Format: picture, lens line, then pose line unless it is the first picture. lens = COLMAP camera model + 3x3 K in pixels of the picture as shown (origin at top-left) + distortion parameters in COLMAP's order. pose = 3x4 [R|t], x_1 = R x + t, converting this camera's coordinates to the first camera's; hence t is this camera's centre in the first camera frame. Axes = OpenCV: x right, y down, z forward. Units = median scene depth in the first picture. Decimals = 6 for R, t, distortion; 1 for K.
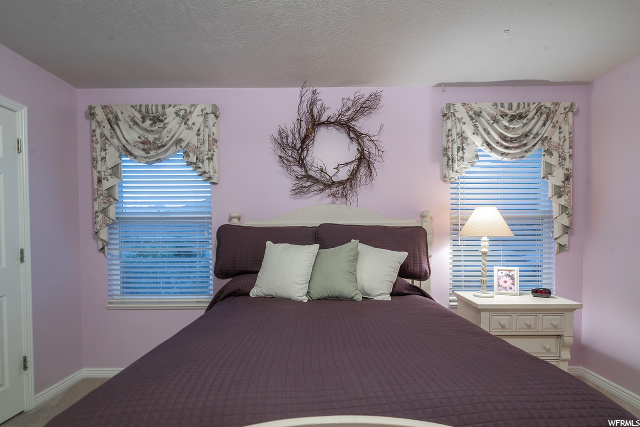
lens RADIAL K [[326.8, 0, 320.4], [0, 326.8, 243.2], [0, 0, 1]] dist [0.000274, -0.000010]
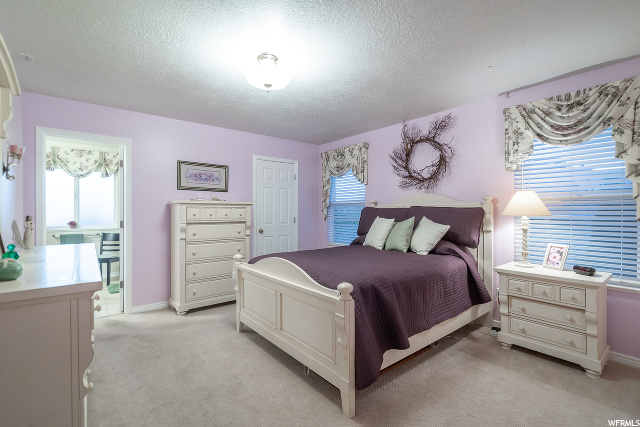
lens RADIAL K [[294.3, 0, 320.0], [0, 294.3, 213.5], [0, 0, 1]] dist [-0.001814, -0.000533]
pose [[0.634100, 0.011145, -0.773171, 0.817175], [-0.030179, 0.999491, -0.010343, 0.004242], [0.772662, 0.029892, 0.634114, -0.242011]]
